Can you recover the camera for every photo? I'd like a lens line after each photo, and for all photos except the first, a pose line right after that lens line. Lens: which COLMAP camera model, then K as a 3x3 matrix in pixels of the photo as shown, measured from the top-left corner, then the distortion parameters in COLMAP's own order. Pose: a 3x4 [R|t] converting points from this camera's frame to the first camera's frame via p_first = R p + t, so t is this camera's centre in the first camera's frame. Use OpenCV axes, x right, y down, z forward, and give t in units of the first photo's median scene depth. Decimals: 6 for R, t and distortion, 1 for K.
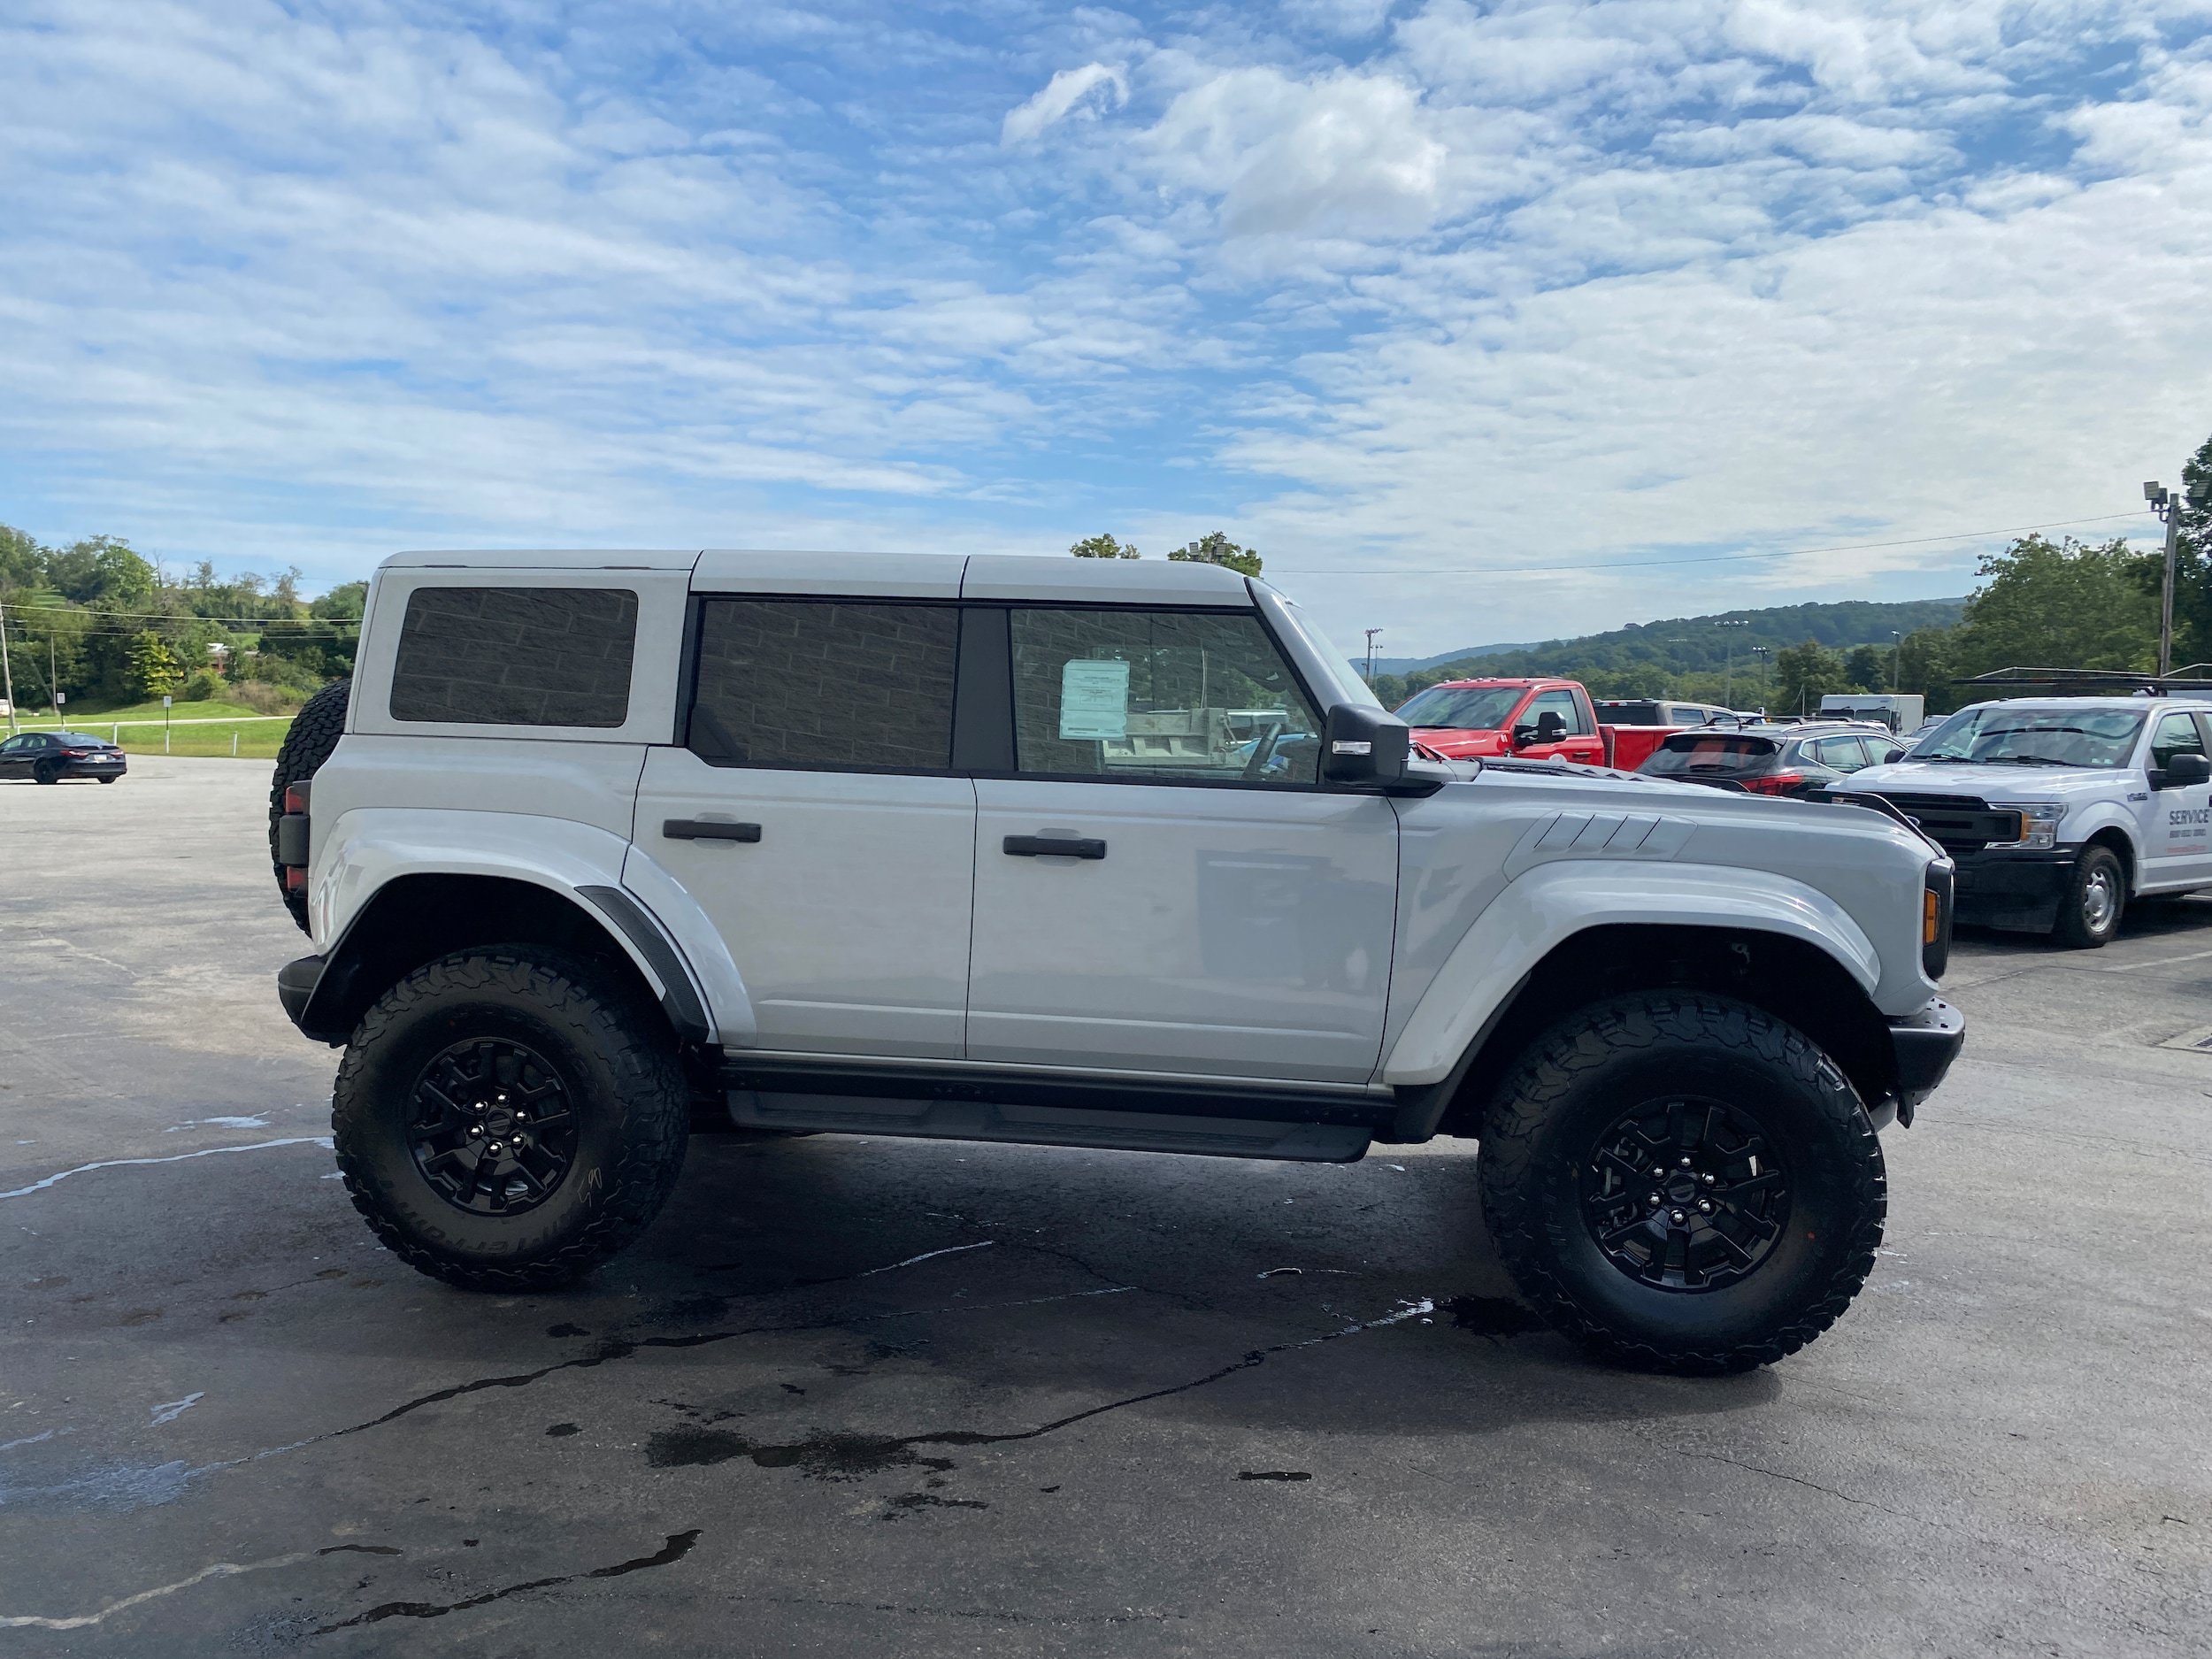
lens RADIAL K [[1687.8, 0, 1085.2], [0, 1687.8, 833.6], [0, 0, 1]] dist [0.017894, -0.012778]
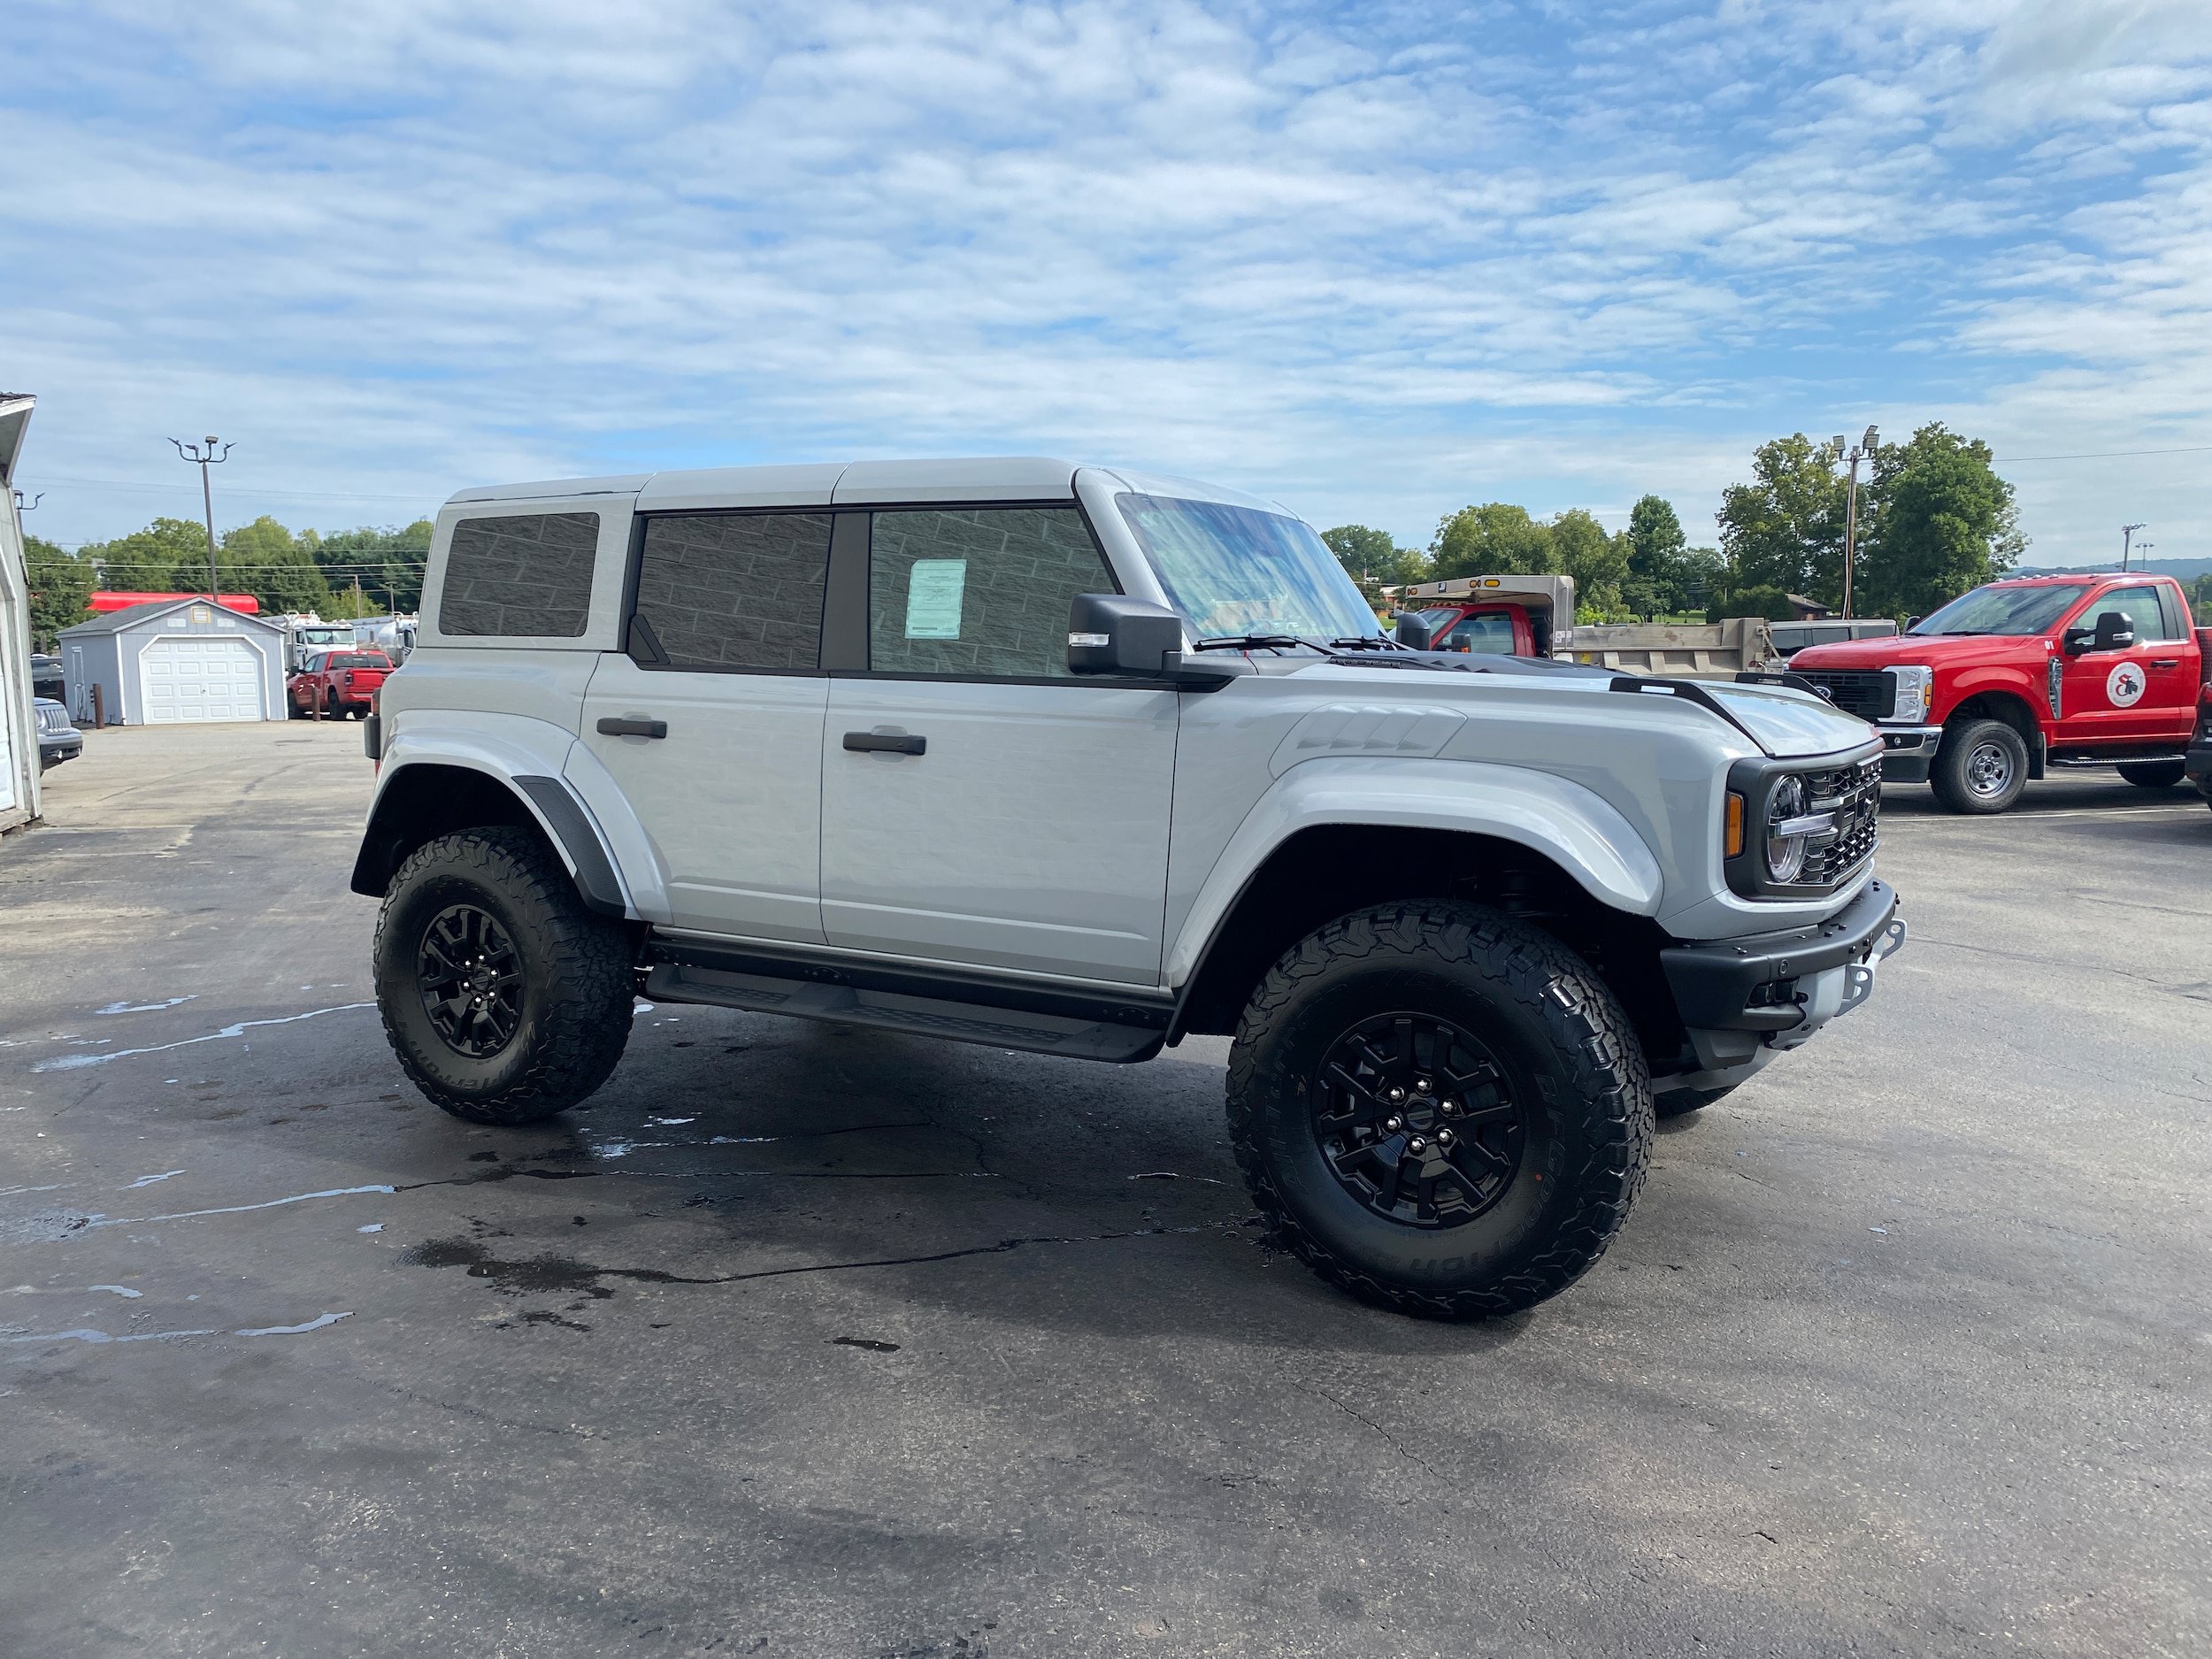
lens RADIAL K [[1687.8, 0, 1085.6], [0, 1687.8, 845.9], [0, 0, 1]] dist [0.017894, -0.012778]
pose [[0.924932, 0.024820, -0.379322, 0.491555], [-0.006070, 0.998703, 0.050546, 0.018011], [0.380085, -0.044449, 0.923883, 0.088017]]
